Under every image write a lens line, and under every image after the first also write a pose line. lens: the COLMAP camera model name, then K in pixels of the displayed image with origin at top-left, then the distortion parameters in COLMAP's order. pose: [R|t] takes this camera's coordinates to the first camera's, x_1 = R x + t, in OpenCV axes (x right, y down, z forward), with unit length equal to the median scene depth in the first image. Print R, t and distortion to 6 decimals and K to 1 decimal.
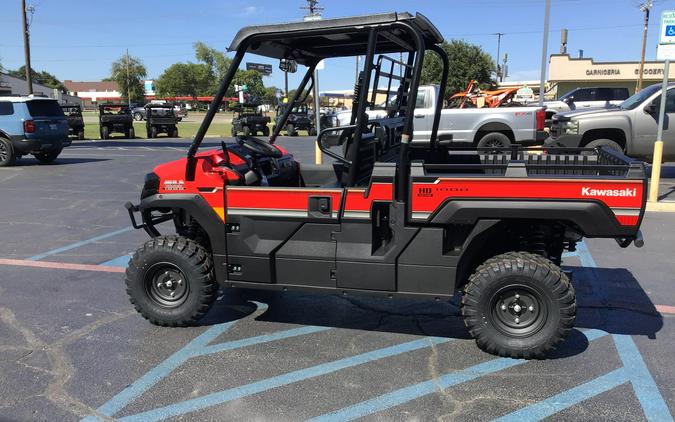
lens RADIAL K [[623.2, 0, 356.0], [0, 623.2, 212.6], [0, 0, 1]] dist [0.110344, -0.225073]
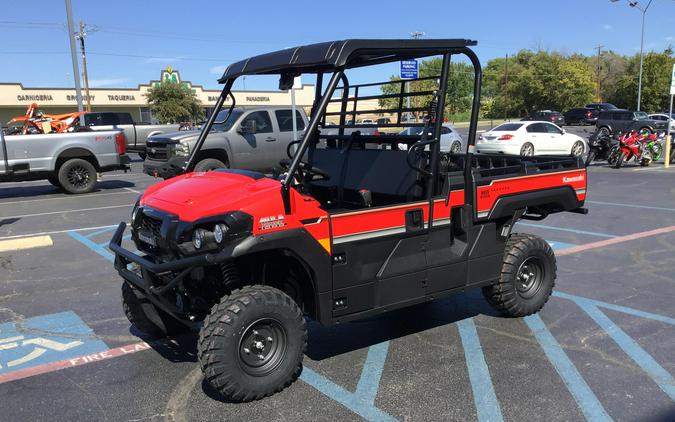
lens RADIAL K [[604.0, 0, 343.6], [0, 604.0, 227.9], [0, 0, 1]] dist [0.109168, -0.192201]
pose [[0.648336, -0.142307, 0.747937, -0.845335], [0.151060, 0.986890, 0.056828, -0.068209], [-0.746218, 0.076140, 0.661333, 0.415839]]
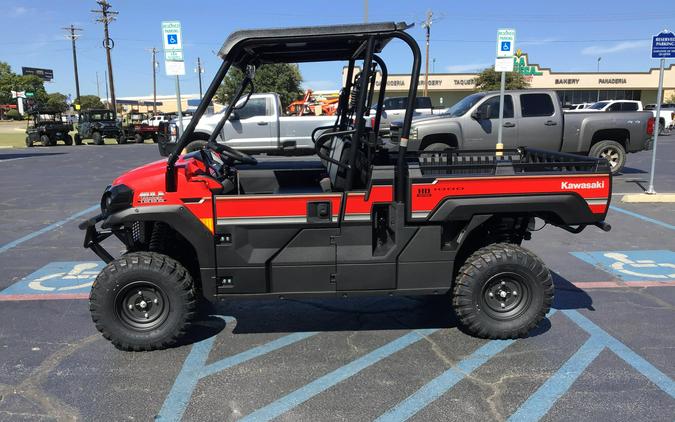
lens RADIAL K [[609.3, 0, 349.8], [0, 609.3, 222.8], [0, 0, 1]] dist [0.116250, -0.243857]
pose [[0.950413, -0.057167, 0.305692, -0.299710], [0.055012, 0.998363, 0.015668, -0.003979], [-0.306087, 0.001926, 0.952002, 0.053857]]
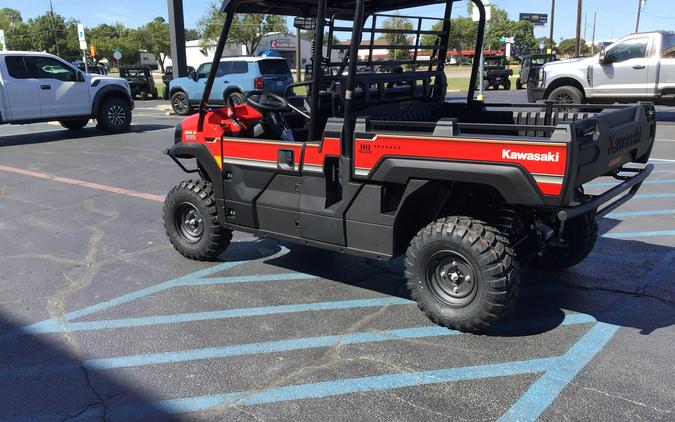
lens RADIAL K [[637.8, 0, 356.3], [0, 637.8, 185.7], [0, 0, 1]] dist [0.099549, -0.238896]
pose [[0.910867, 0.059919, -0.408327, 0.472882], [-0.049210, 0.998114, 0.036693, -0.009667], [0.409755, -0.013329, 0.912098, 0.067144]]
